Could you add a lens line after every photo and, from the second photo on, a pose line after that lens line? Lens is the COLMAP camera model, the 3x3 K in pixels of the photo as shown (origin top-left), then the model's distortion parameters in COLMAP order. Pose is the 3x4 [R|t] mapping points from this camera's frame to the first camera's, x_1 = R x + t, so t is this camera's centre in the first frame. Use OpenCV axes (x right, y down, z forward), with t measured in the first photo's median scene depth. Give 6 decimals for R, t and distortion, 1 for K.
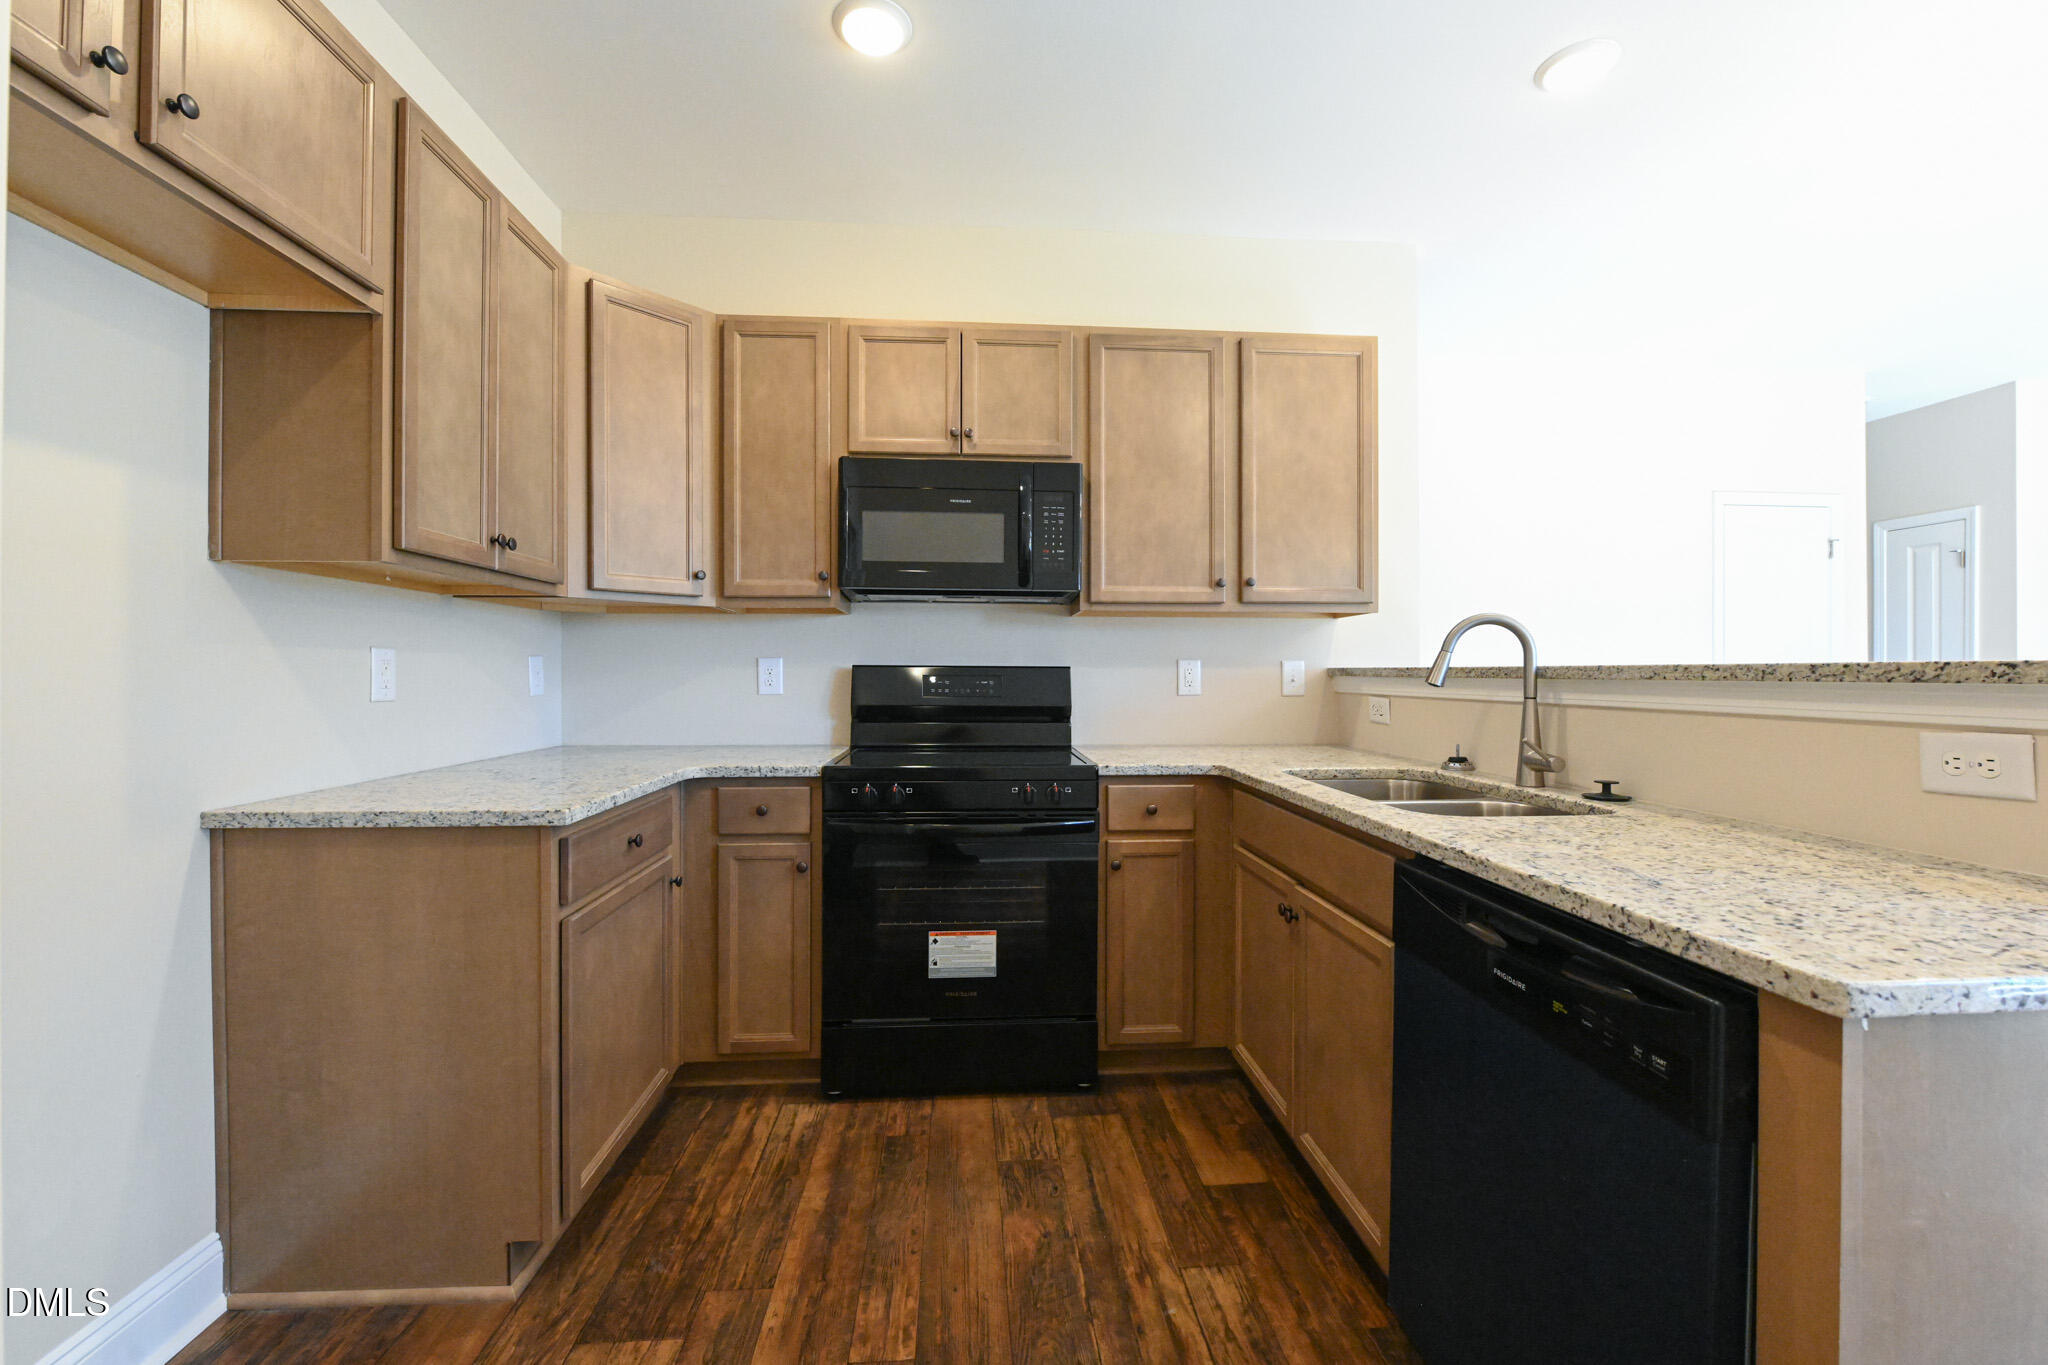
lens RADIAL K [[828.7, 0, 1021.7], [0, 828.7, 672.9], [0, 0, 1]] dist [-0.009151, -0.000300]
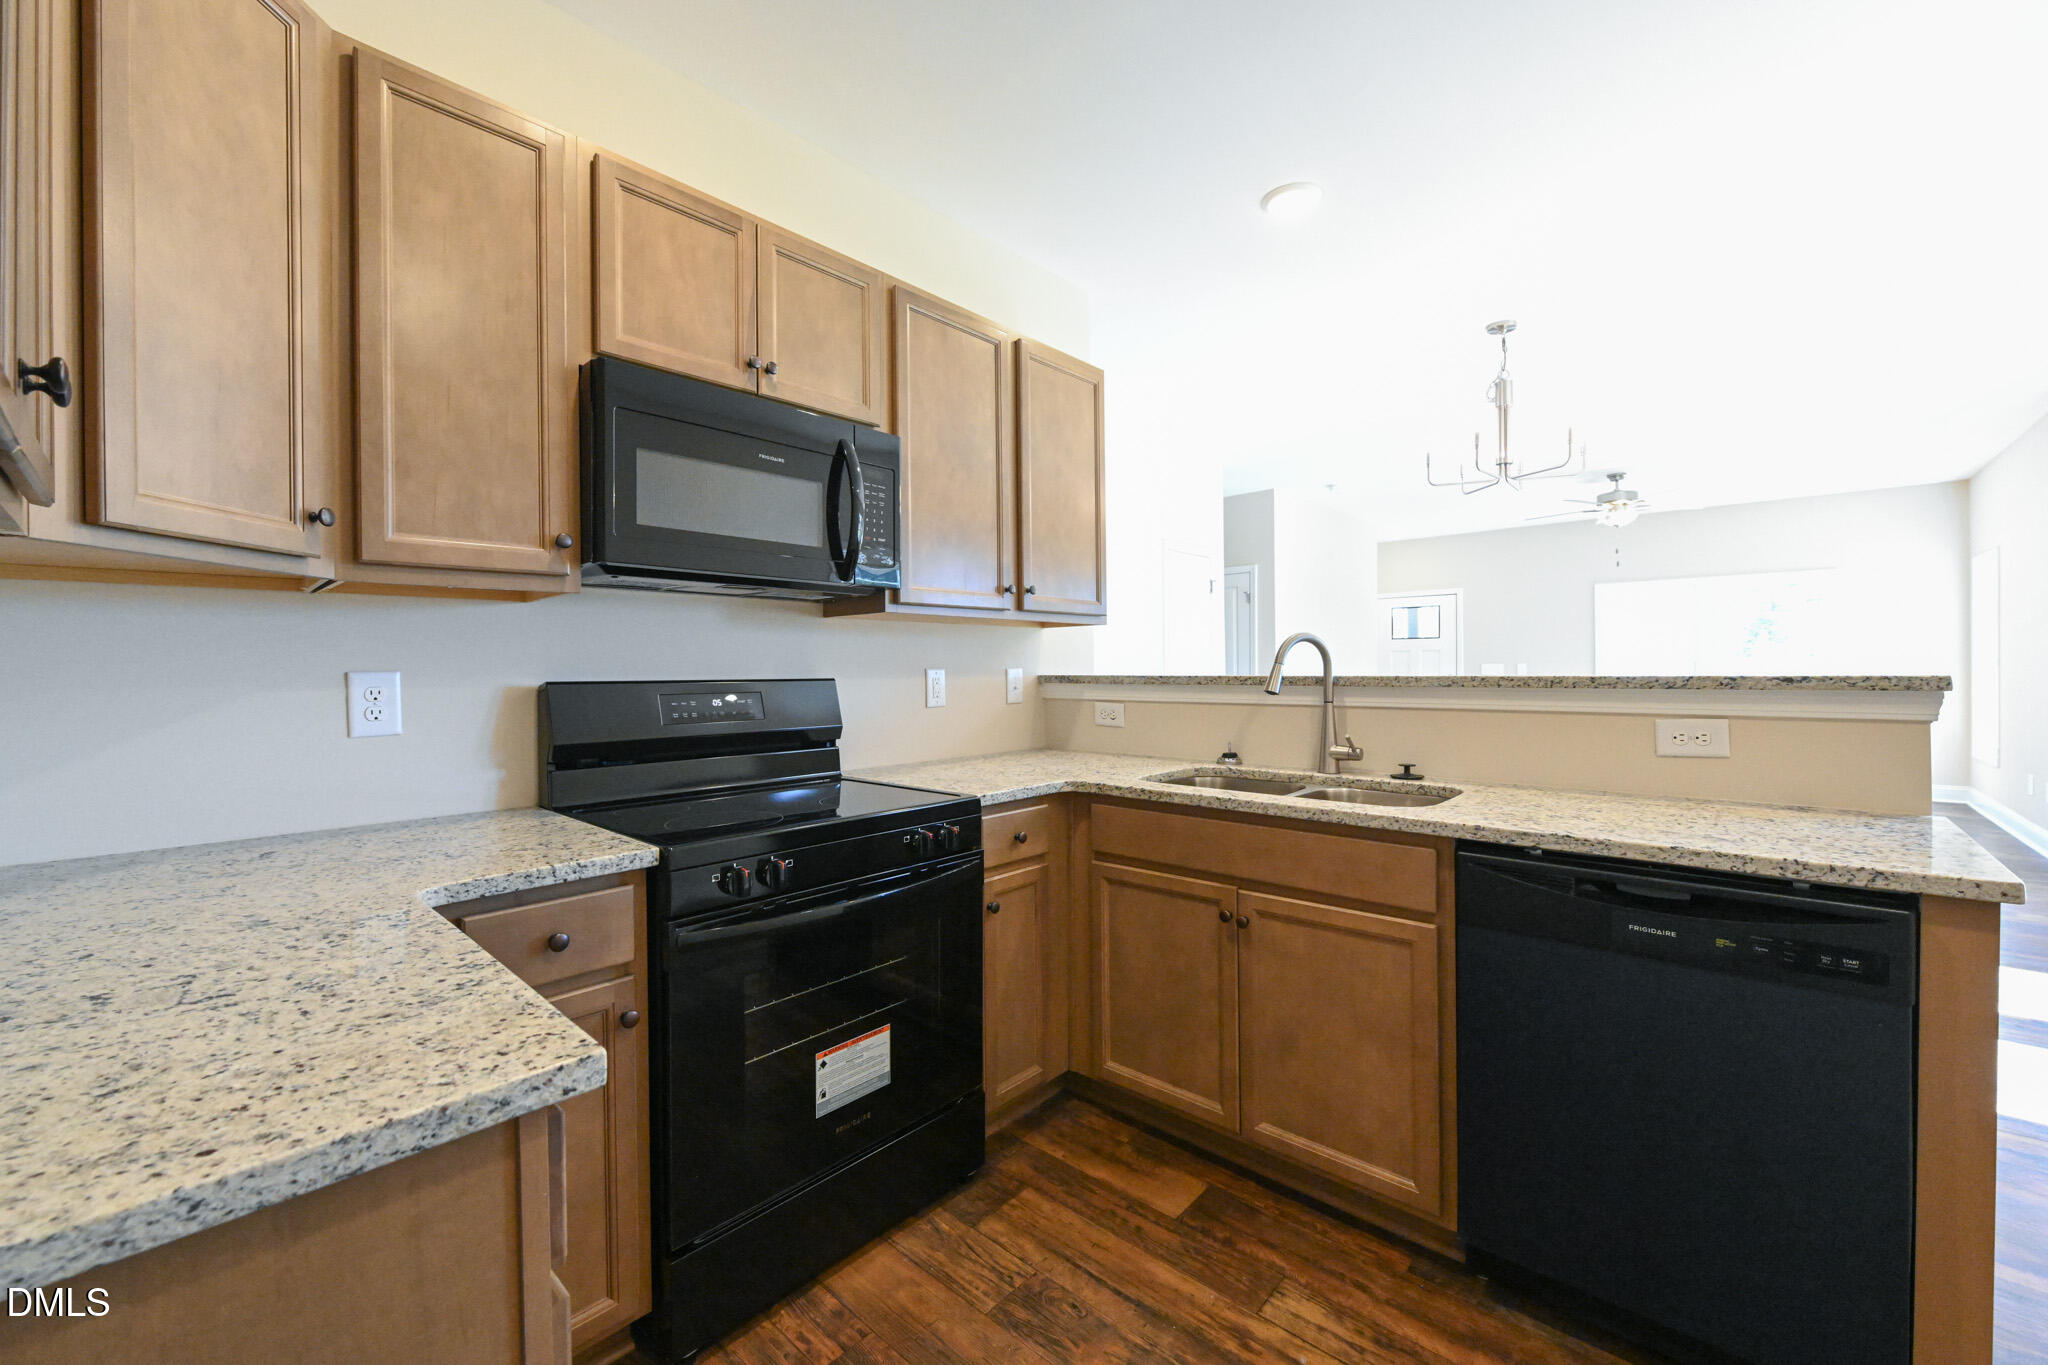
lens RADIAL K [[809.2, 0, 1019.2], [0, 809.2, 670.8], [0, 0, 1]] dist [-0.008827, 0.000281]
pose [[0.724471, -0.010003, 0.689232, -0.461889], [0.009545, 0.999944, 0.004479, -0.021707], [-0.689239, 0.003333, 0.724527, 0.367555]]
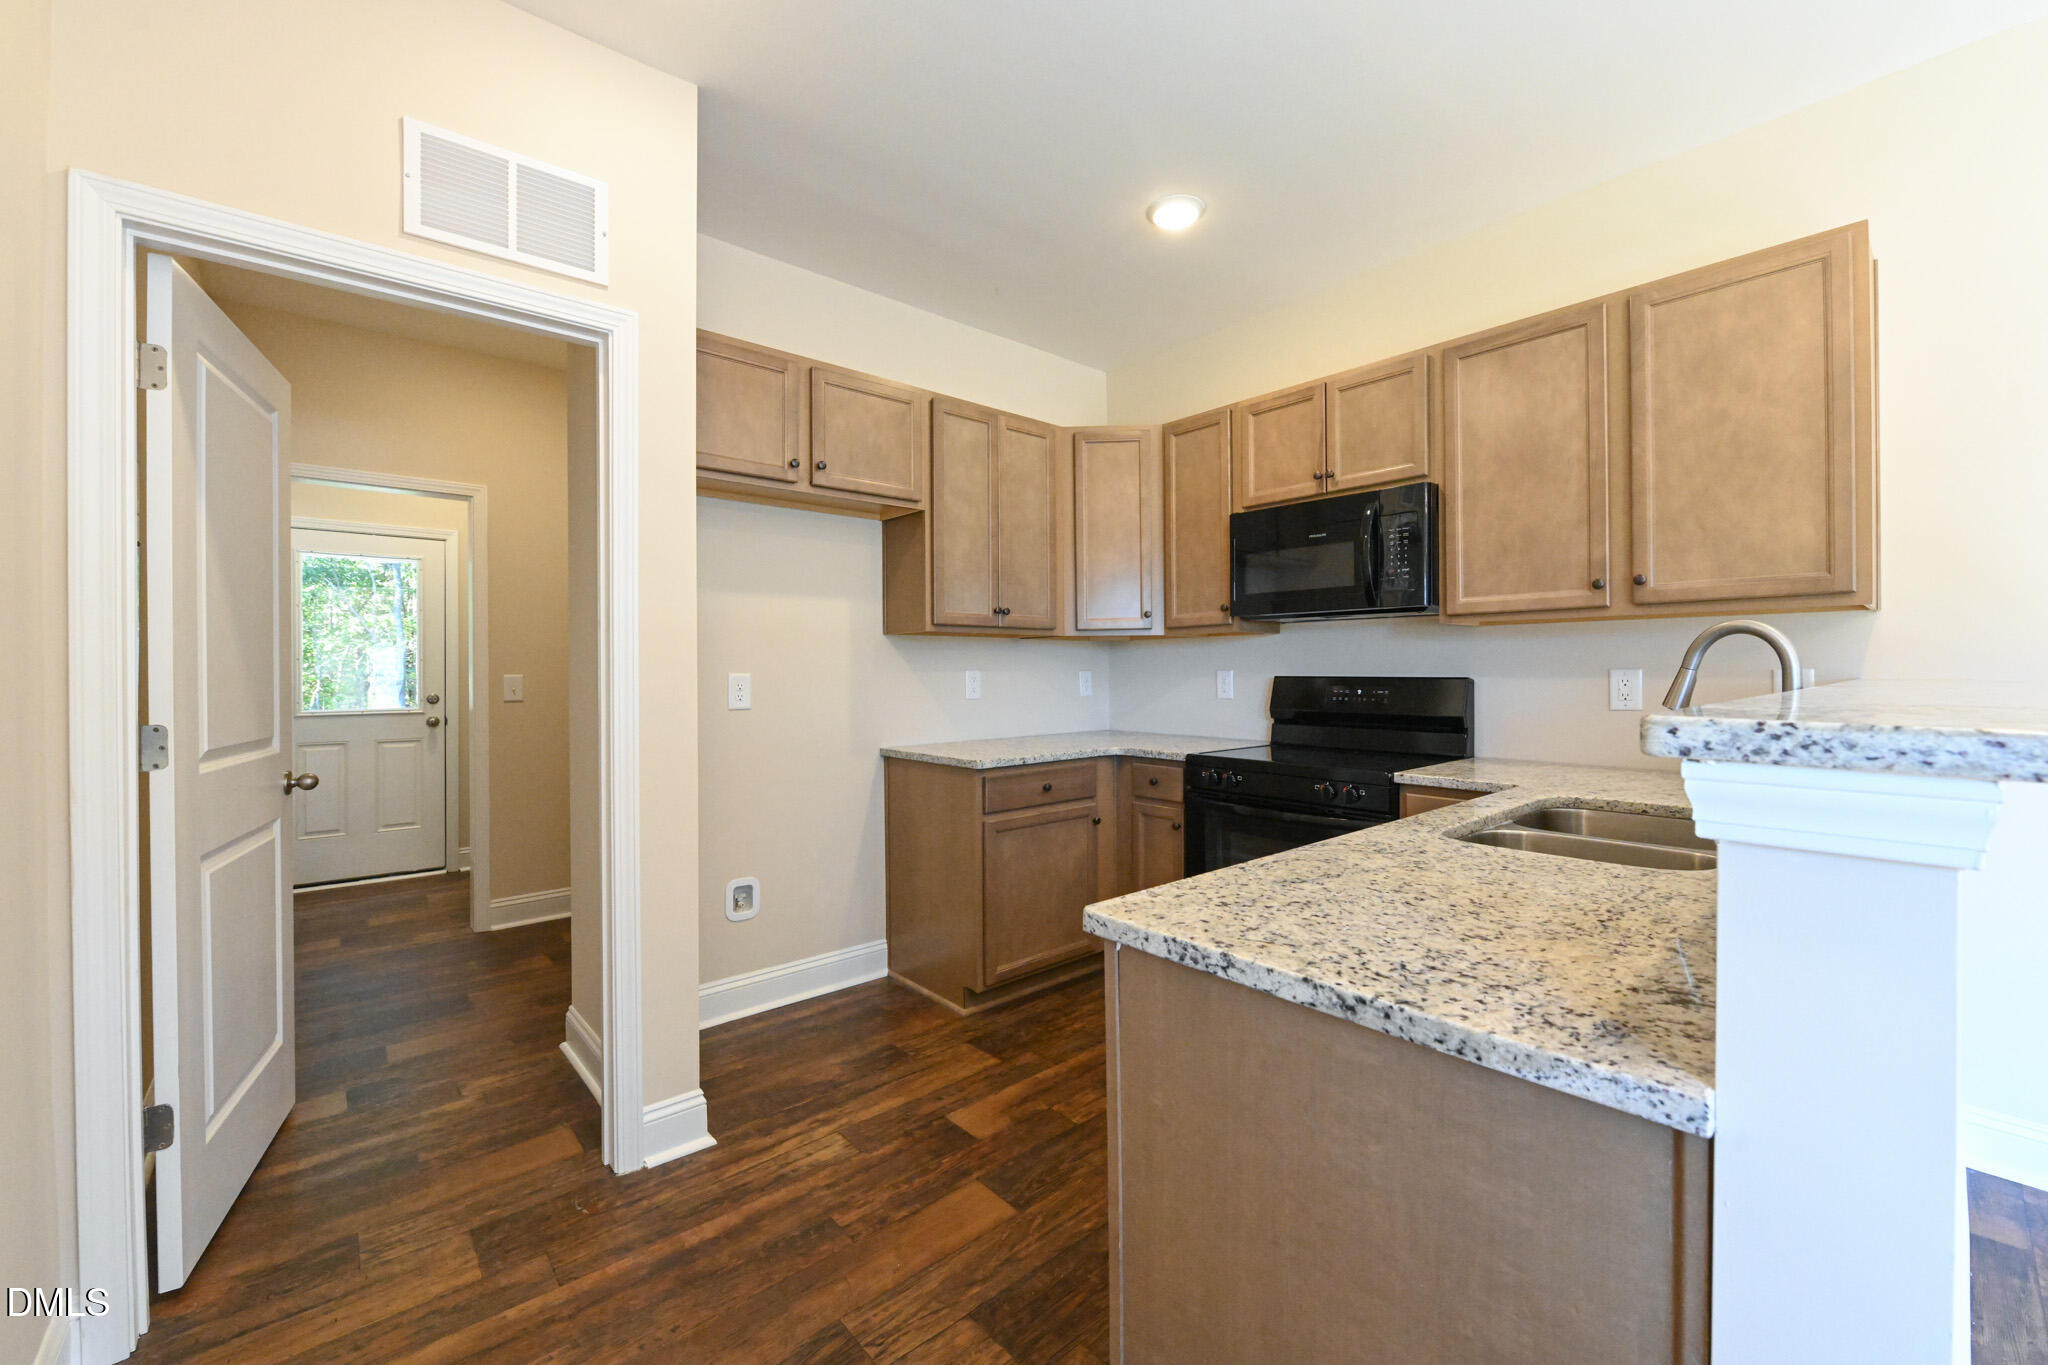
lens RADIAL K [[809.2, 0, 1019.2], [0, 809.2, 670.8], [0, 0, 1]] dist [-0.008827, 0.000281]
pose [[0.597481, -0.004747, -0.801869, 0.651035], [0.006764, 0.999977, -0.000880, -0.023148], [0.801854, -0.004898, 0.597499, -0.007521]]
